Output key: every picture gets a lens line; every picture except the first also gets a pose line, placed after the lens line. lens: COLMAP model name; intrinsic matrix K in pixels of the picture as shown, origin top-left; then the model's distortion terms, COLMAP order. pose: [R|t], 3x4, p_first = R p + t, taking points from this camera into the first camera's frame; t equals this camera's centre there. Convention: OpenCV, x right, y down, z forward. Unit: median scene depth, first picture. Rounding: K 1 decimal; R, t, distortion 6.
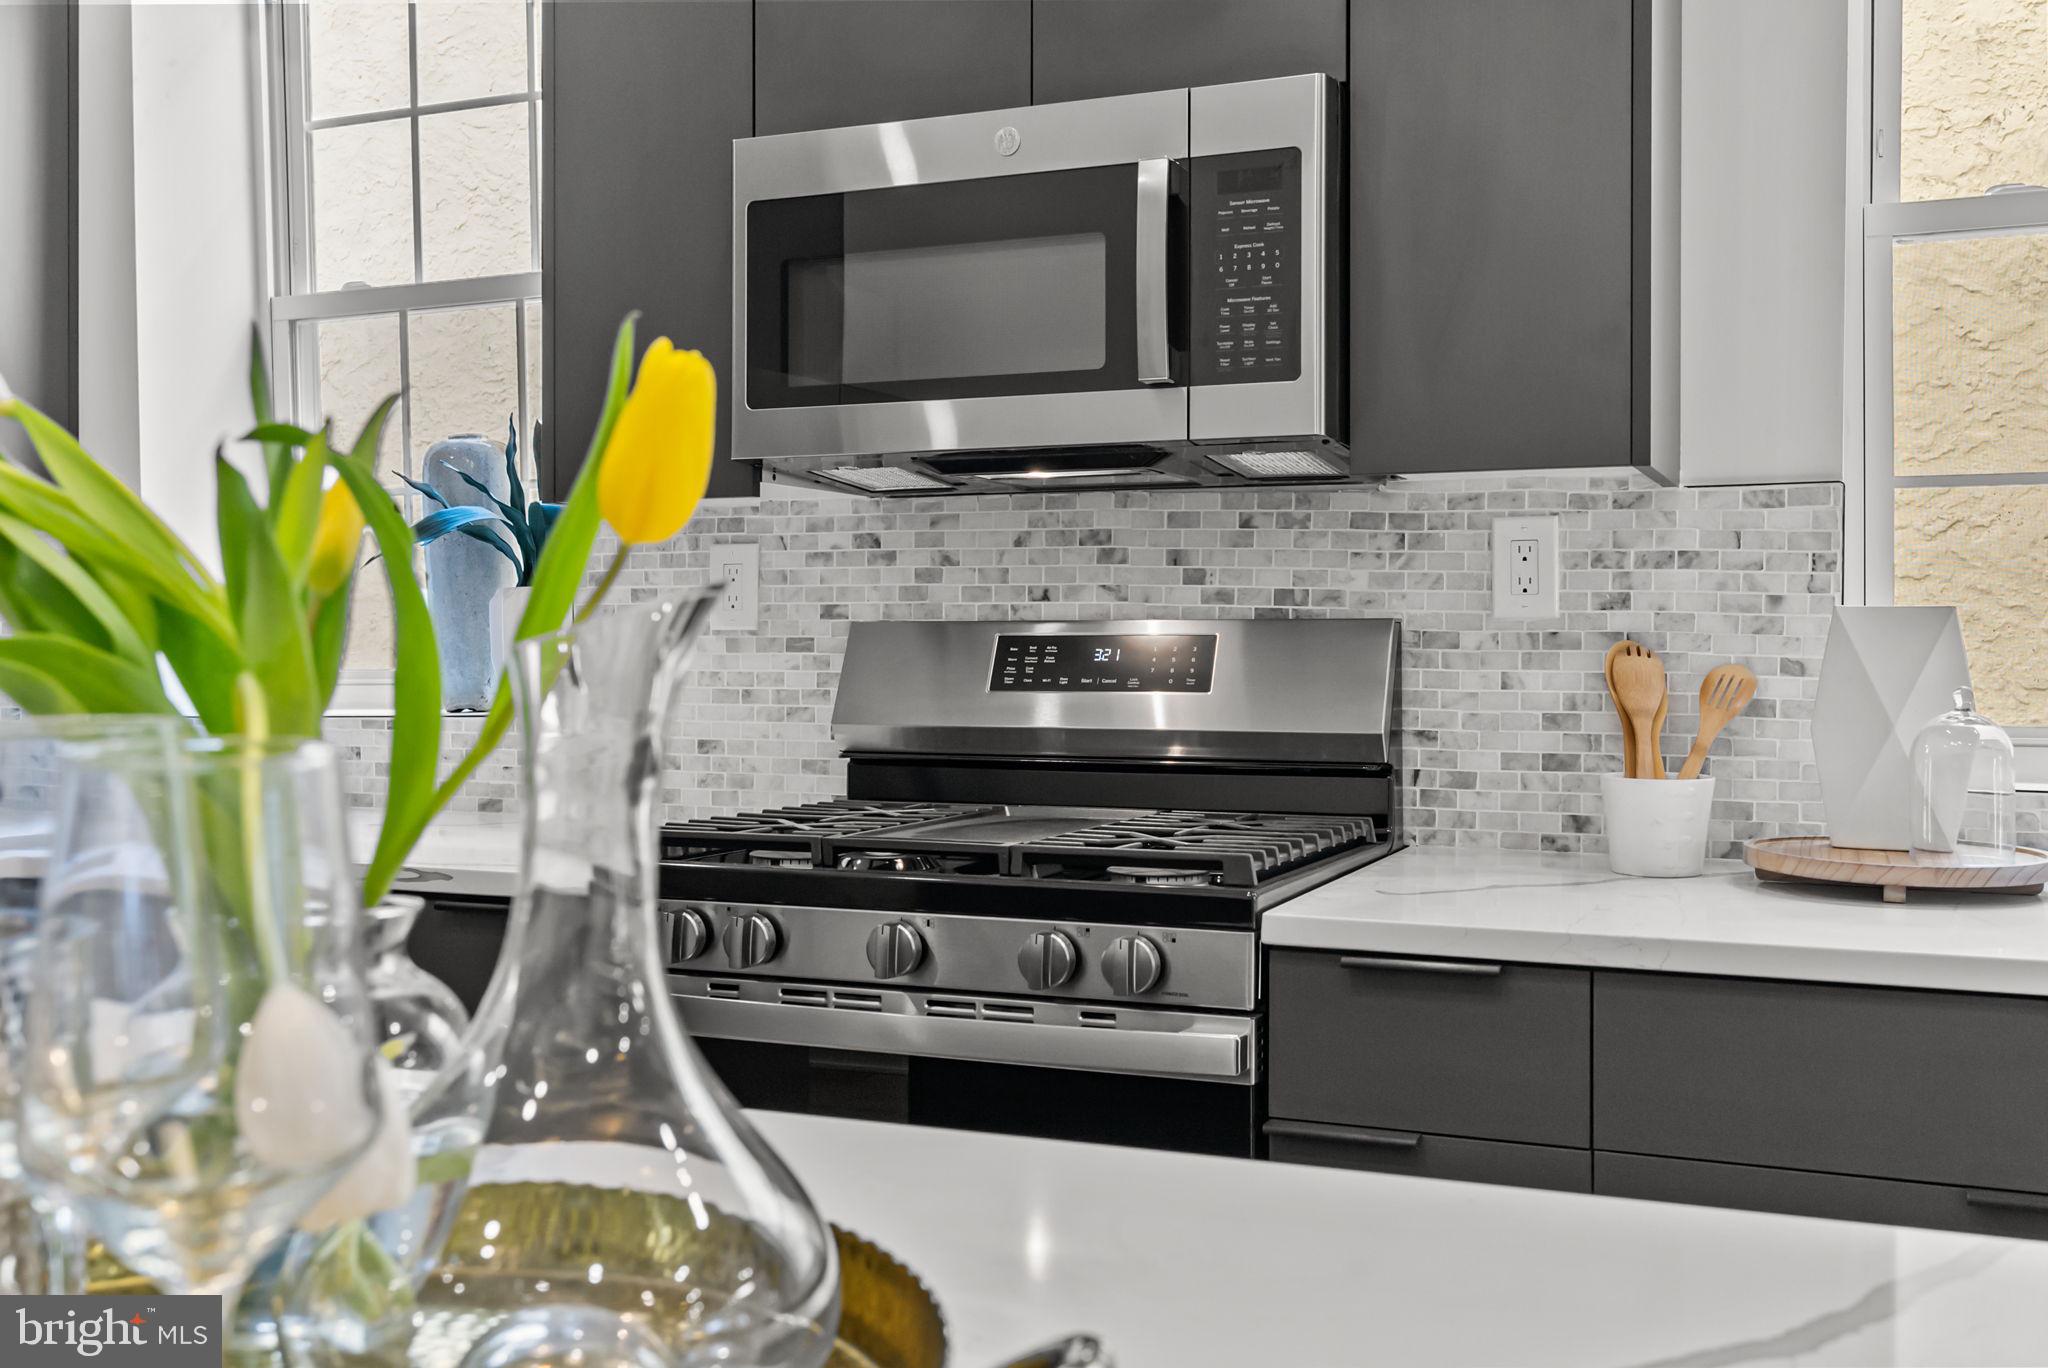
lens RADIAL K [[1989.7, 0, 1019.4], [0, 1989.7, 670.4], [0, 0, 1]] dist [0.004640, 0.000000]
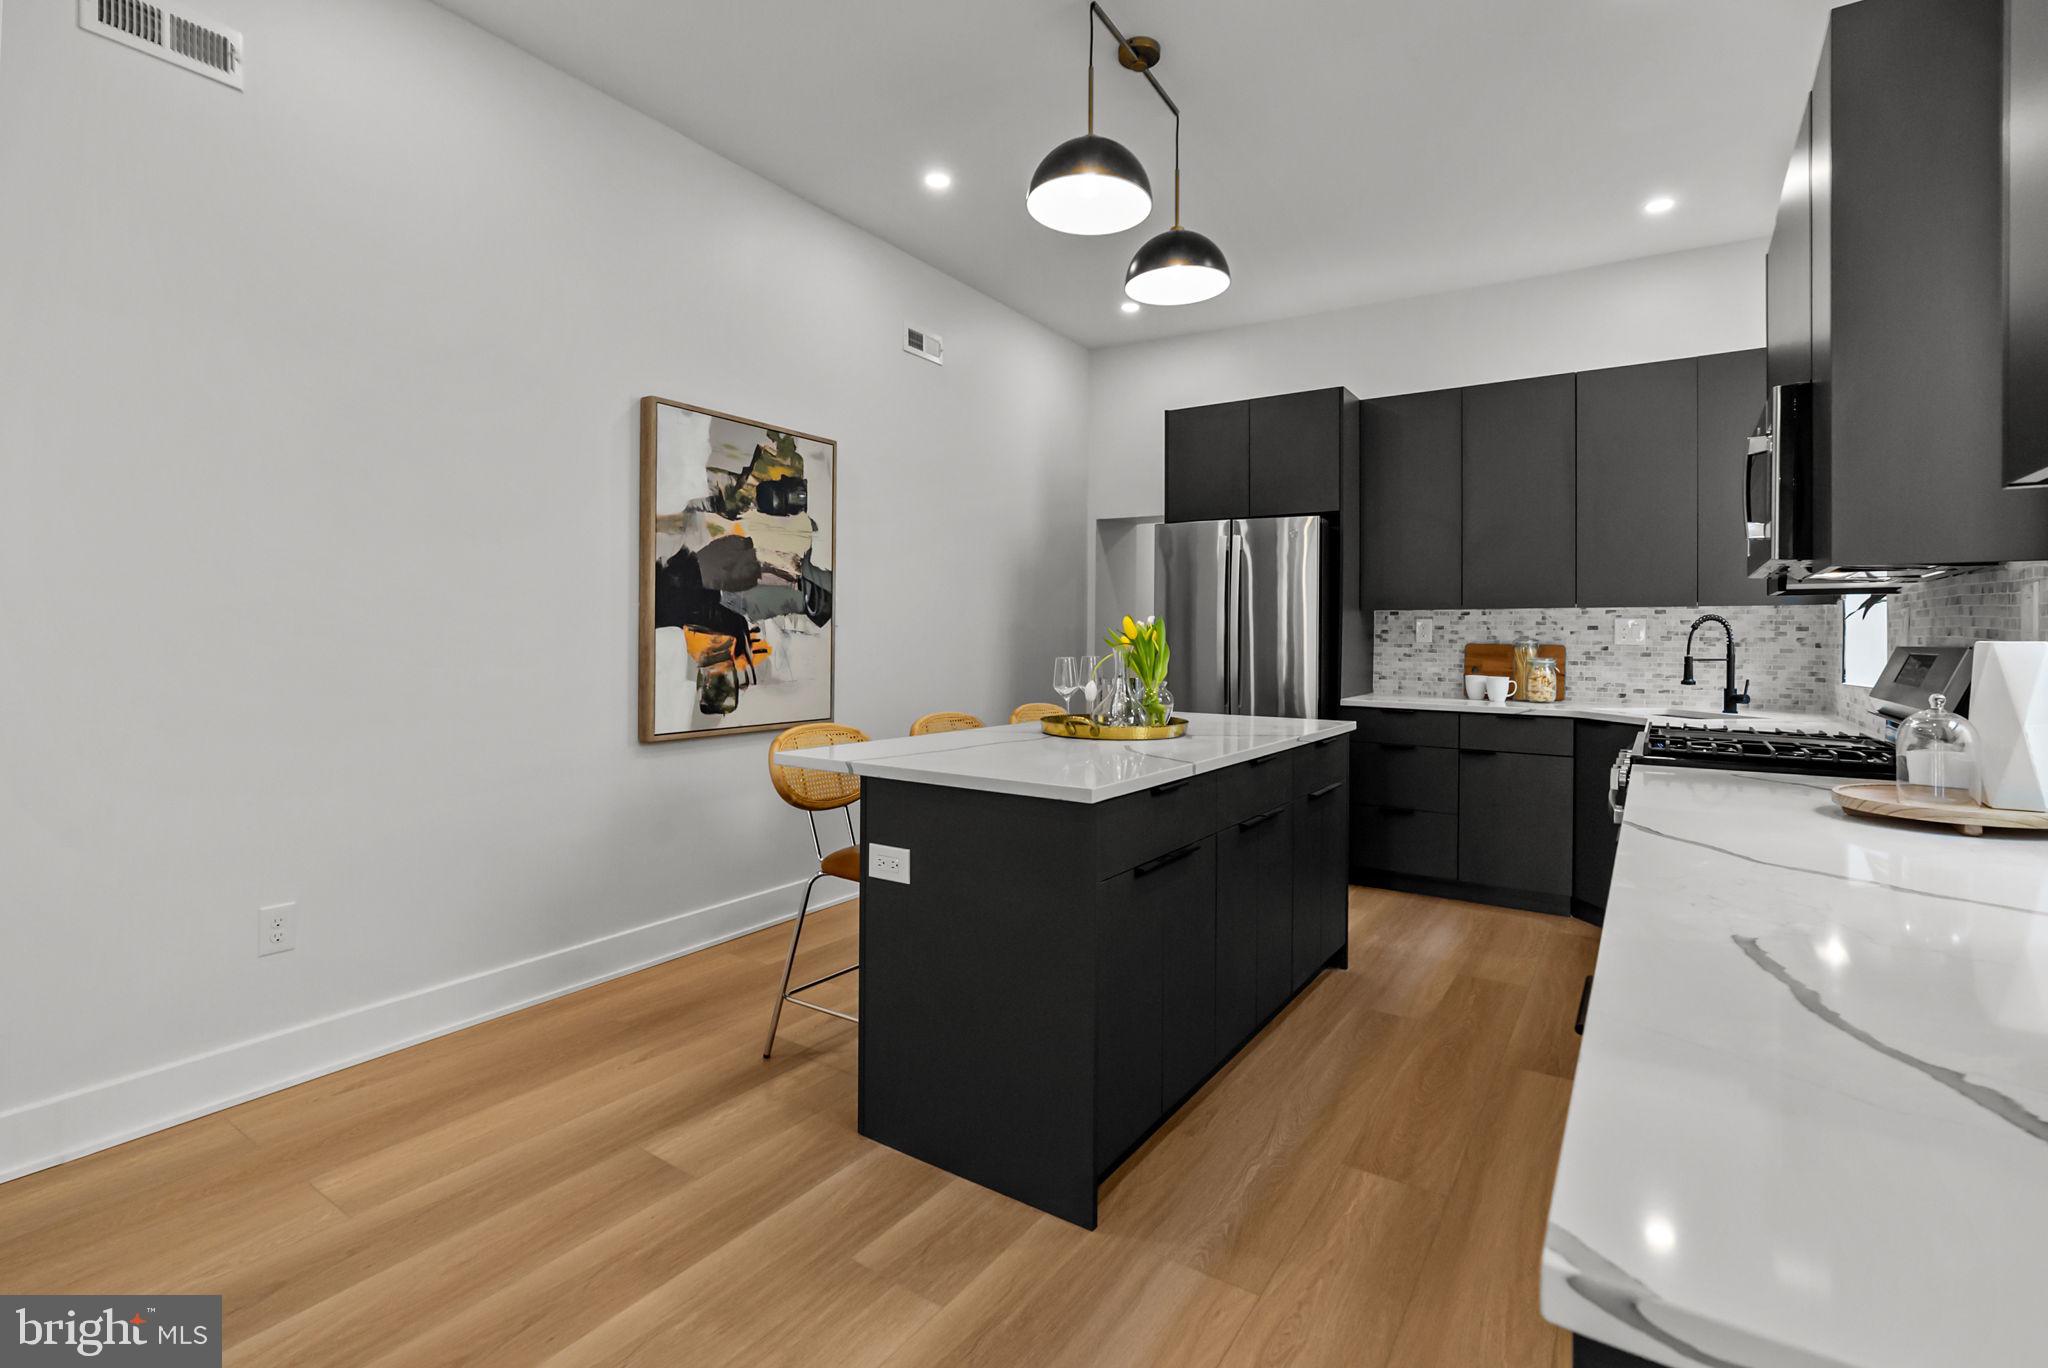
lens RADIAL K [[951.5, 0, 1036.5], [0, 951.5, 638.6], [0, 0, 1]] dist [-0.003337, 0.000076]
pose [[-0.180255, -0.000406, -0.983620, 1.116073], [-0.022306, 0.999744, 0.003675, -0.018493], [0.983367, 0.022603, -0.180218, 0.369774]]
